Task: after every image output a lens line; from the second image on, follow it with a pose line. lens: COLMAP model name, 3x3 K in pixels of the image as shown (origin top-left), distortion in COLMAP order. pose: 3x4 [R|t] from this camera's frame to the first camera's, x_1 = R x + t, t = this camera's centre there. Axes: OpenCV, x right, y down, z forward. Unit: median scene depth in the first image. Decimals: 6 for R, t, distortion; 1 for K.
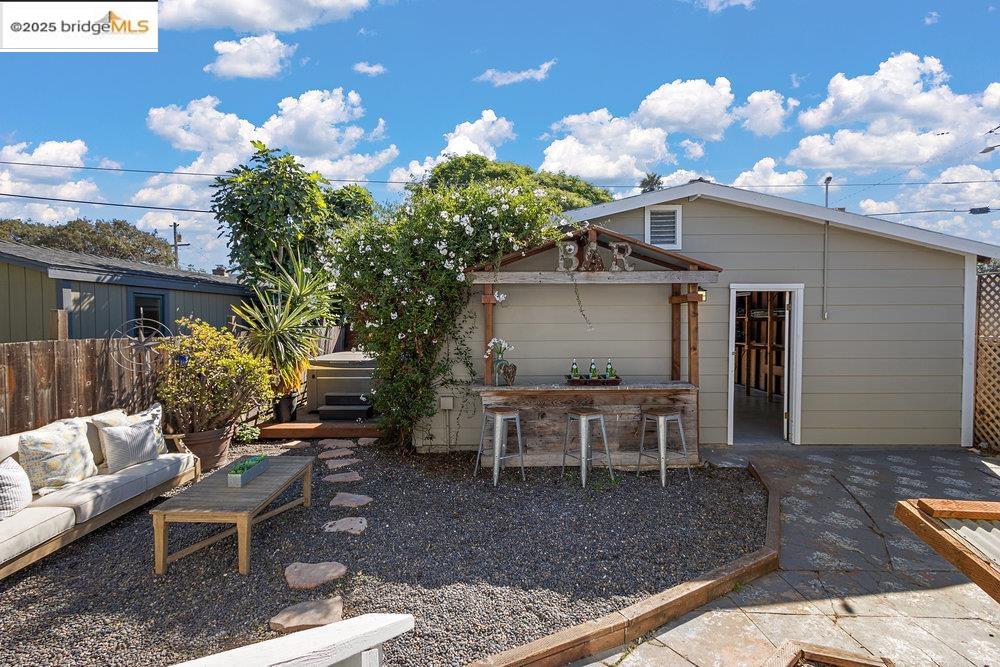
lens RADIAL K [[463.0, 0, 502.1], [0, 463.0, 324.5], [0, 0, 1]] dist [0.009954, -0.000065]
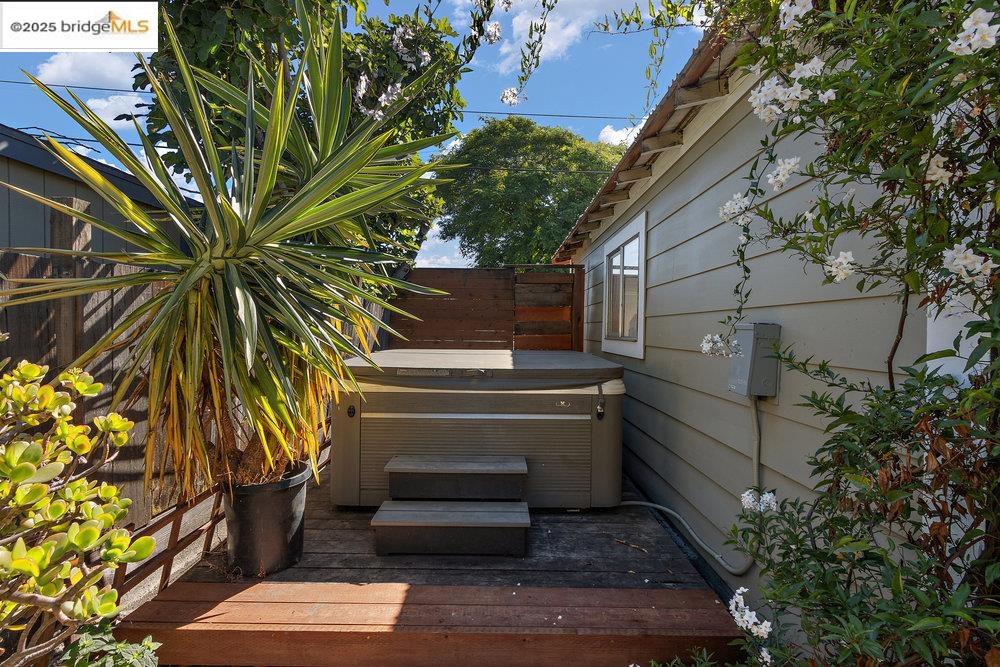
lens RADIAL K [[463.0, 0, 502.1], [0, 463.0, 324.5], [0, 0, 1]] dist [0.009954, -0.000065]
pose [[0.999905, 0.013765, 0.001155, -0.374981], [-0.013745, 0.999779, -0.015887, 0.062629], [-0.001374, 0.015870, 0.999873, 0.824869]]
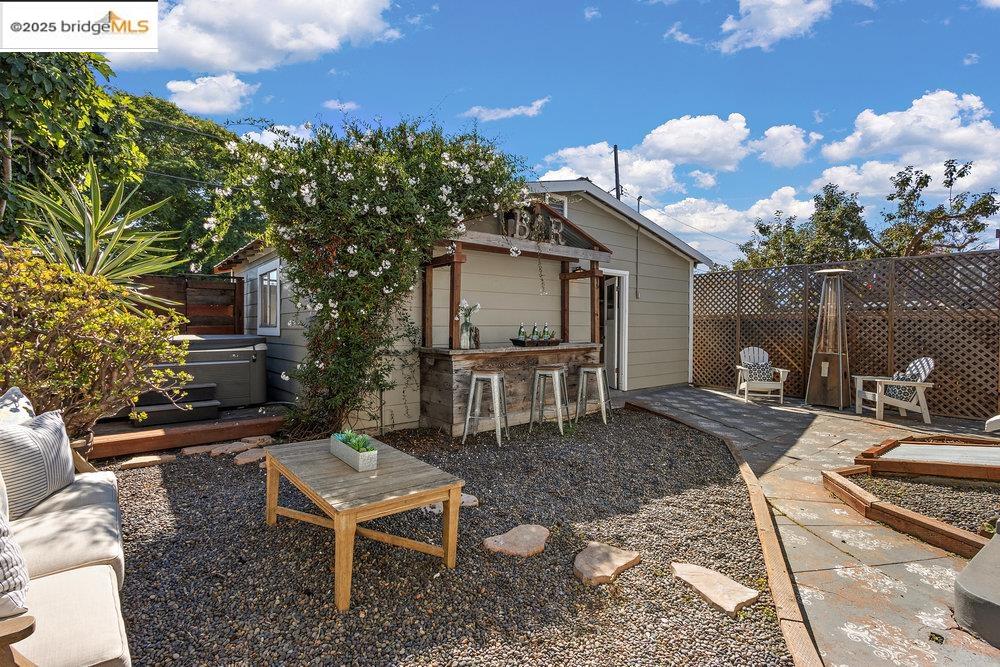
lens RADIAL K [[463.0, 0, 502.1], [0, 463.0, 324.5], [0, 0, 1]] dist [0.009954, -0.000065]
pose [[0.772625, 0.004359, 0.634848, -0.494682], [0.002535, 0.999947, -0.009950, 0.080188], [-0.634858, 0.009297, 0.772573, 0.191931]]
